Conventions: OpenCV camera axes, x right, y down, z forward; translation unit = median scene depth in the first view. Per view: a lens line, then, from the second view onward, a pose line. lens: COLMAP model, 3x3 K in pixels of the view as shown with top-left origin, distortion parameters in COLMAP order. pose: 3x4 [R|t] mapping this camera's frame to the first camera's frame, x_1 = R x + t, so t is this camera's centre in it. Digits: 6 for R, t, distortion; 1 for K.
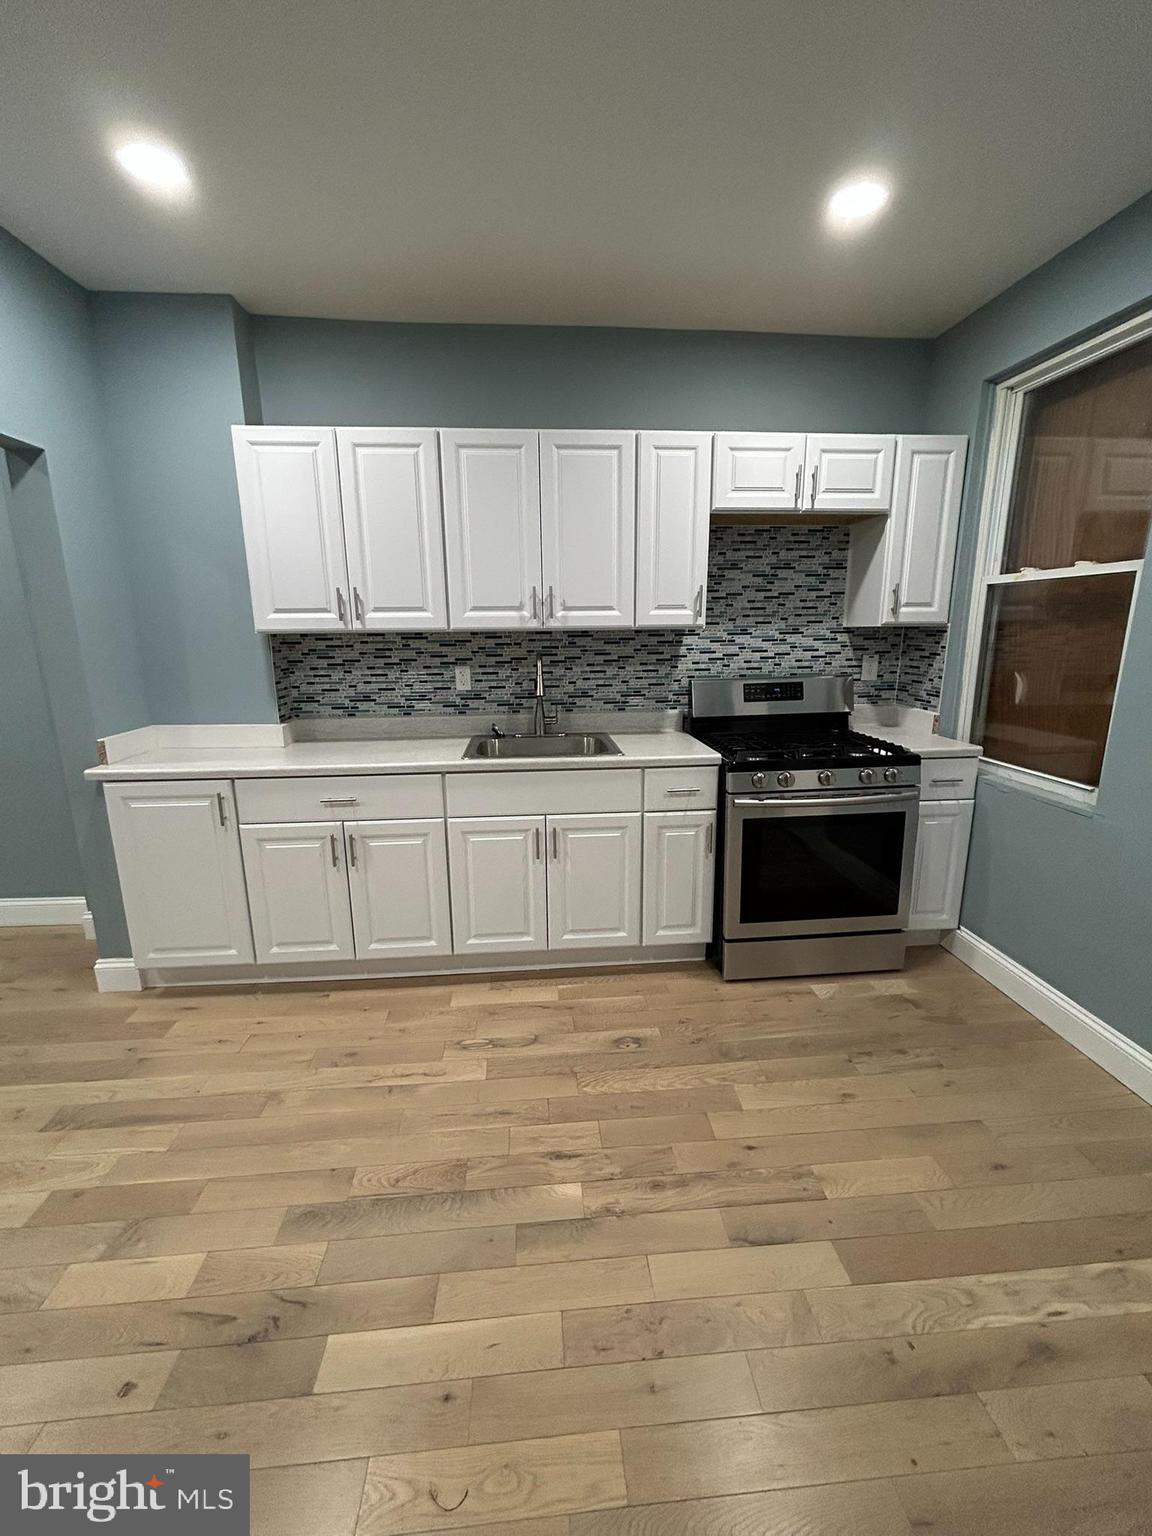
lens RADIAL K [[618.6, 0, 577.1], [0, 618.6, 763.1], [0, 0, 1]] dist [0.000431, 0.000579]
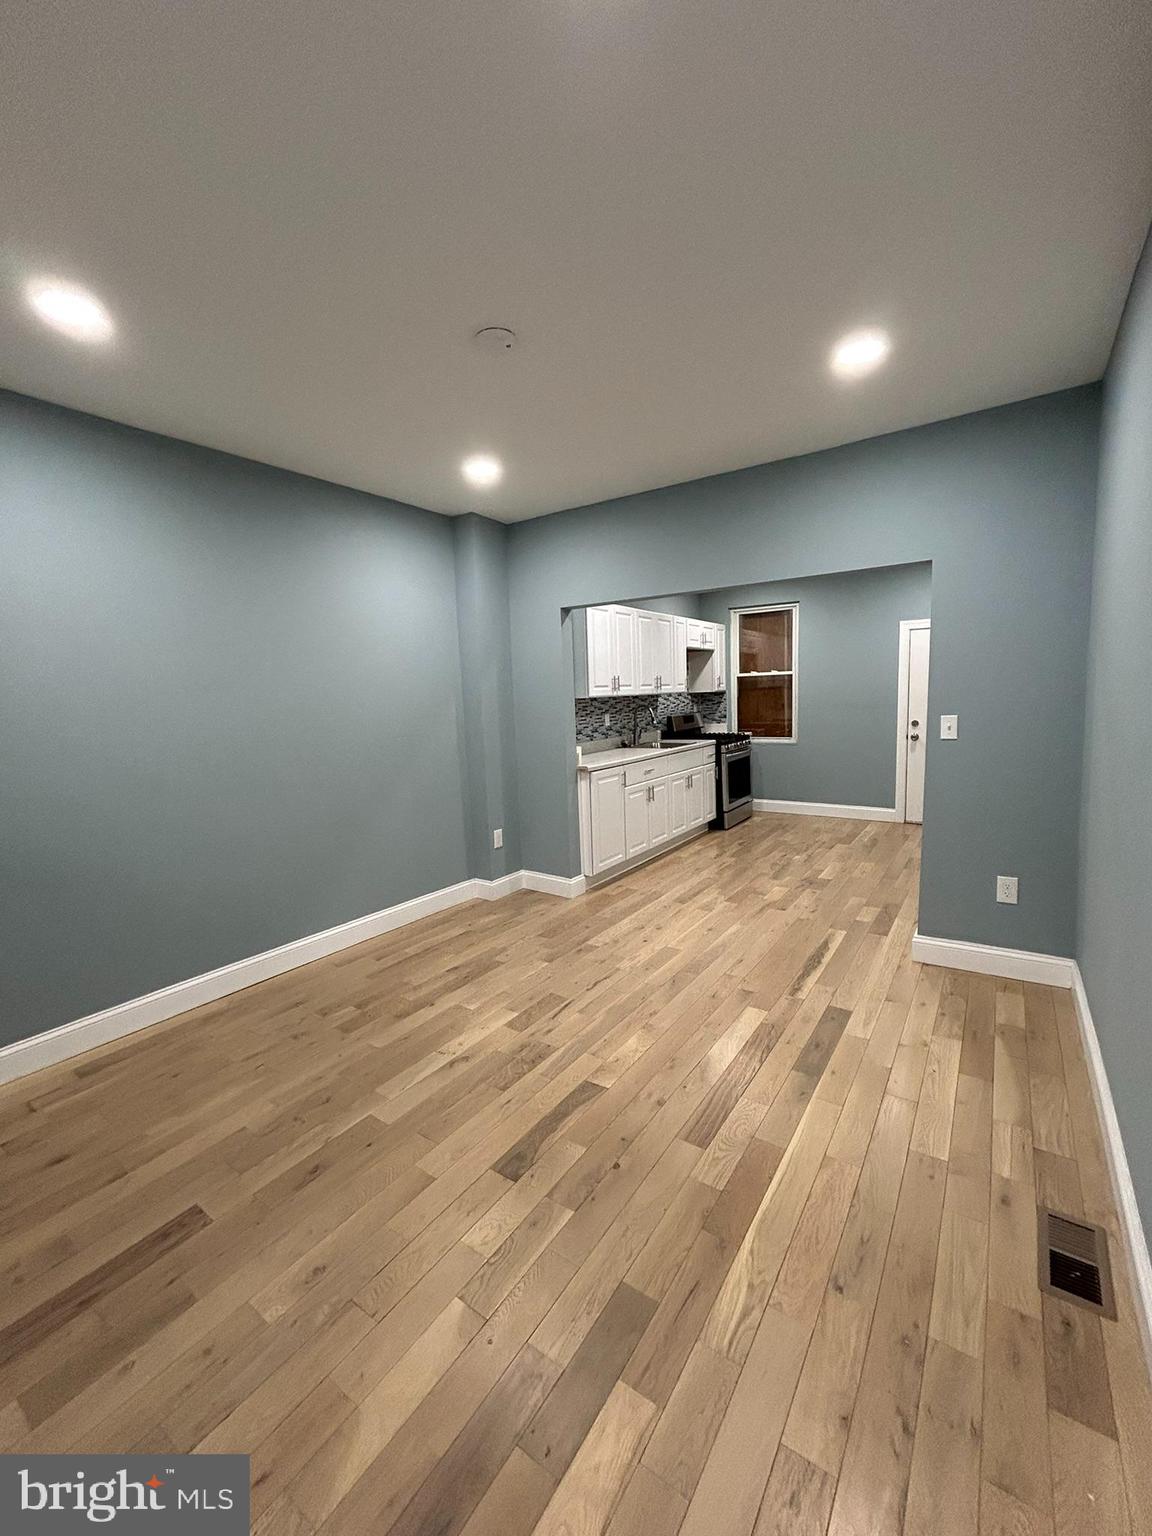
lens RADIAL K [[613.6, 0, 573.7], [0, 613.6, 766.3], [0, 0, 1]] dist [-0.000126, 0.000092]
pose [[0.637890, -0.103291, 0.763170, -2.164106], [0.195828, 0.980147, -0.031024, 0.059866], [-0.744814, 0.169240, 0.645453, -0.202875]]
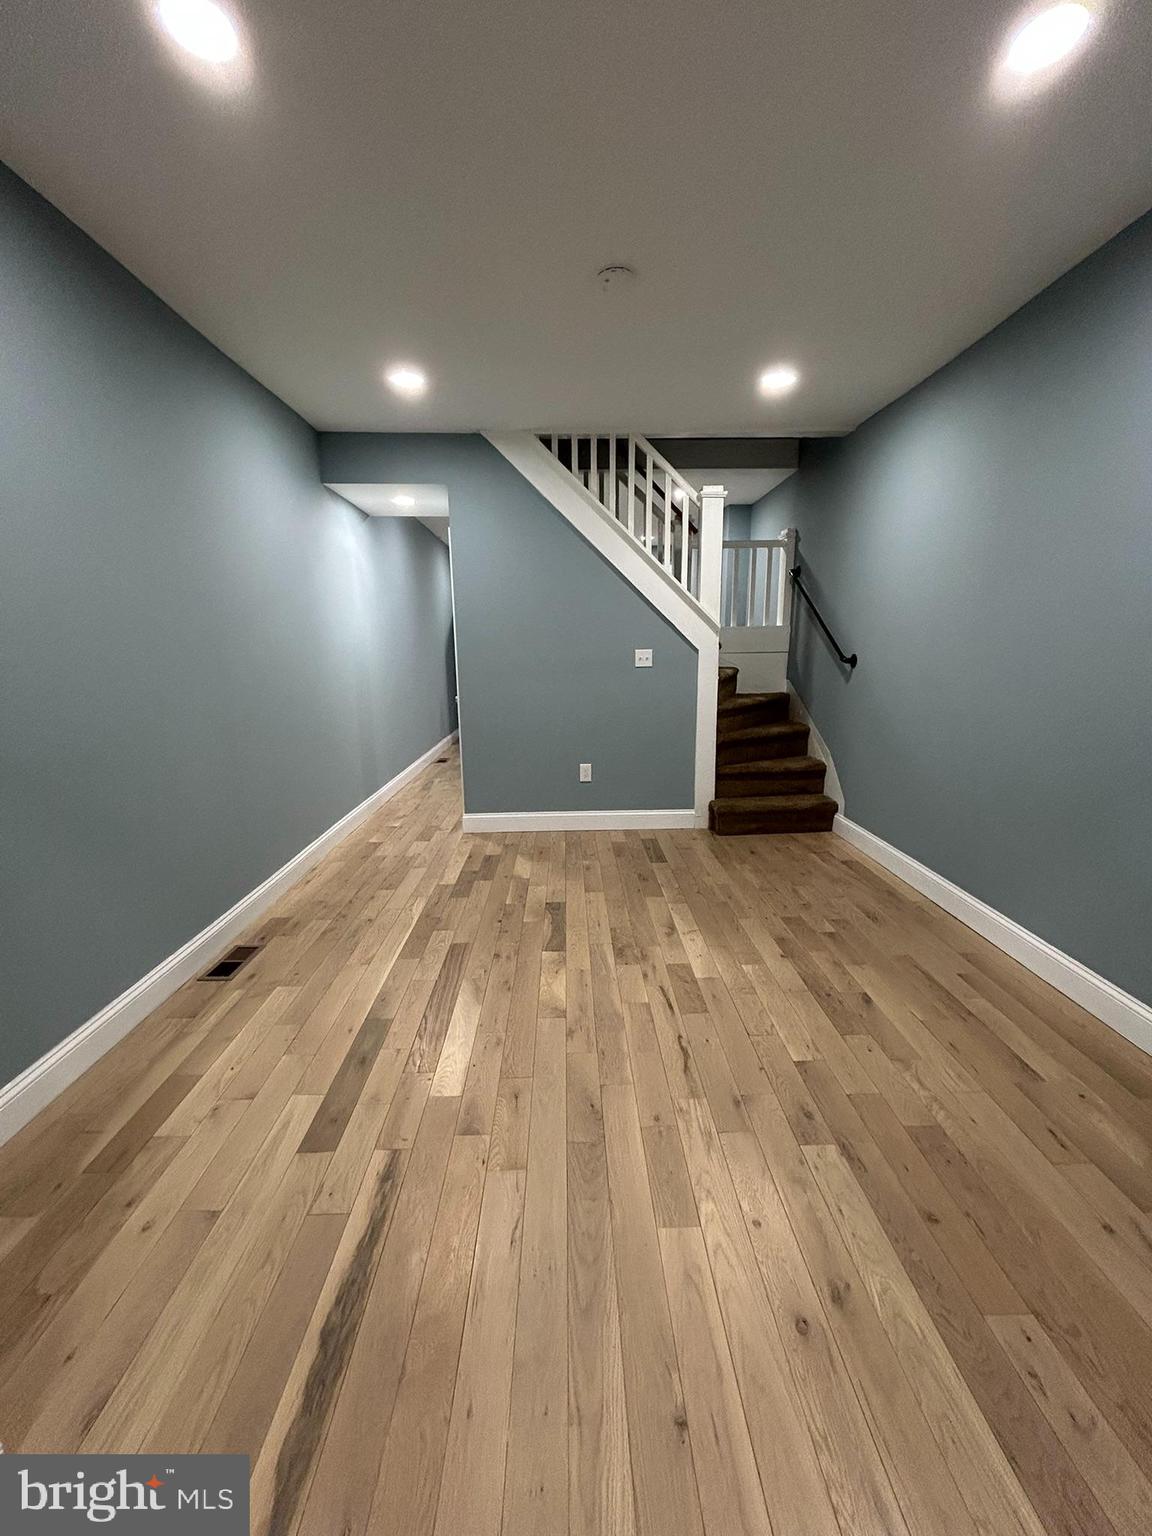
lens RADIAL K [[618.6, 0, 577.1], [0, 618.6, 763.1], [0, 0, 1]] dist [0.000431, 0.000579]
pose [[-0.061681, 0.194164, -0.979028, -0.440855], [-0.202195, 0.958127, 0.202757, -0.051257], [0.977401, 0.210460, -0.019839, 0.451409]]
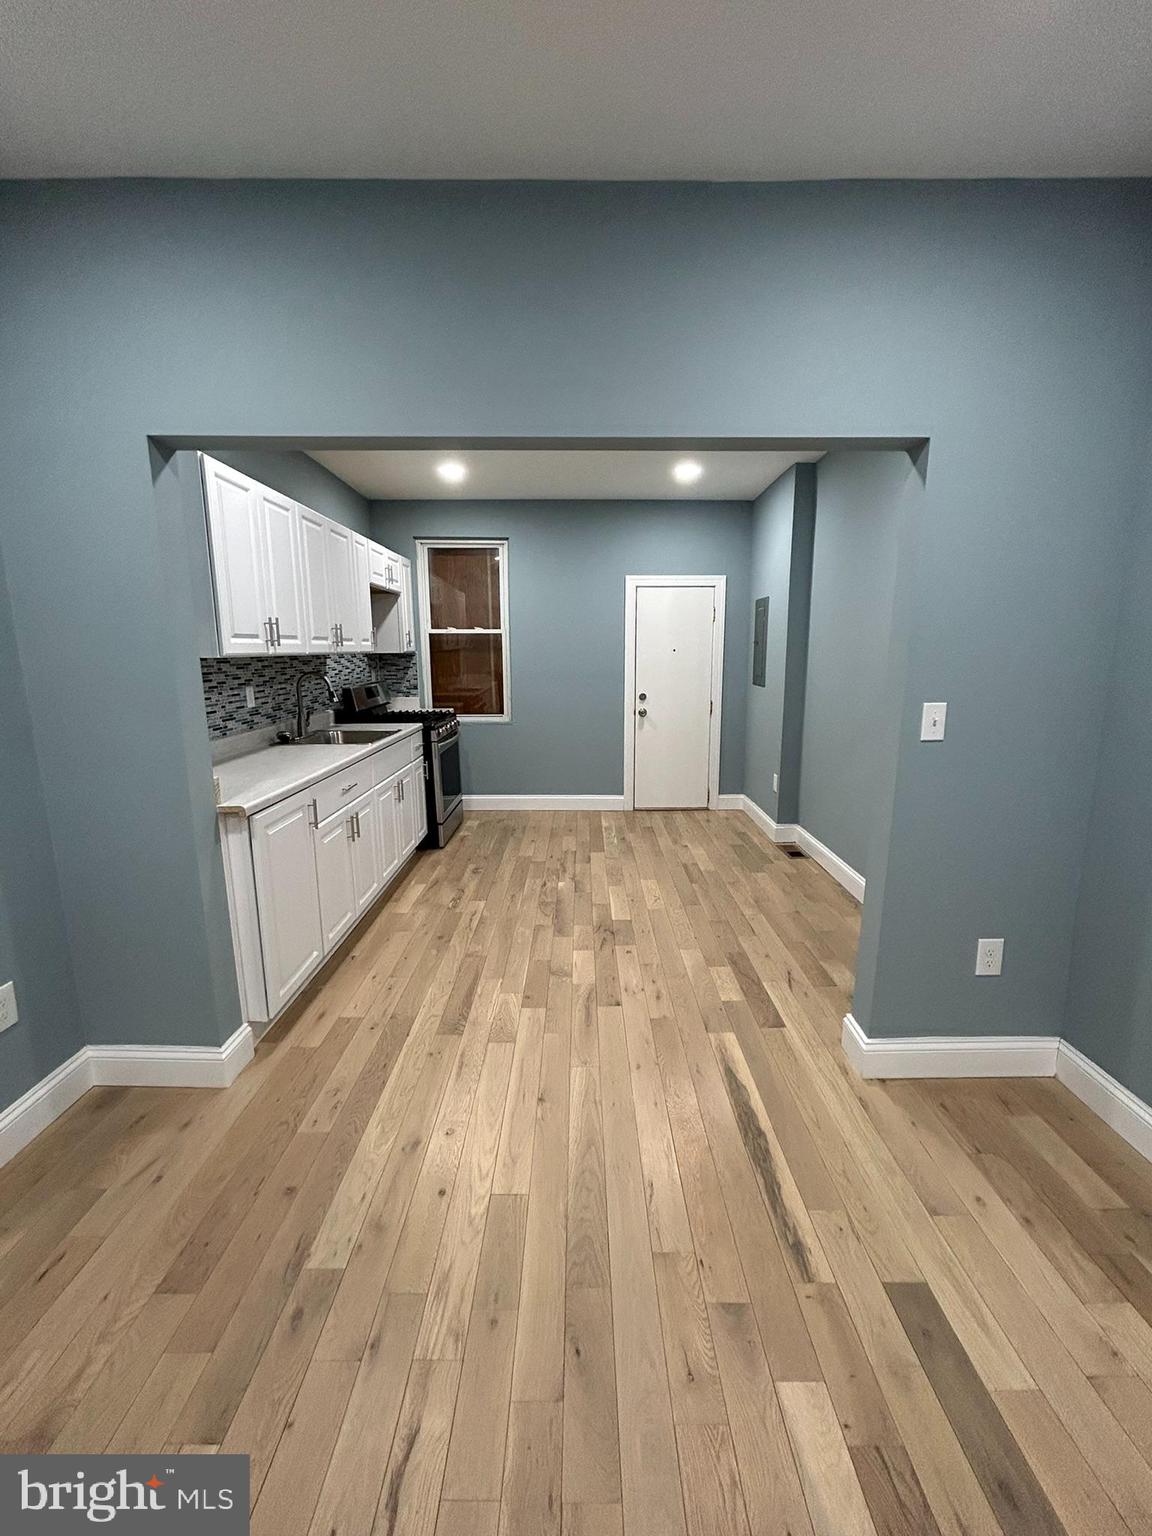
lens RADIAL K [[618.6, 0, 577.1], [0, 618.6, 763.1], [0, 0, 1]] dist [0.000431, 0.000579]
pose [[0.086158, -0.170748, 0.981541, -1.541416], [0.217833, 0.964595, 0.148679, -0.071686], [-0.972176, 0.201002, 0.120302, 0.376159]]
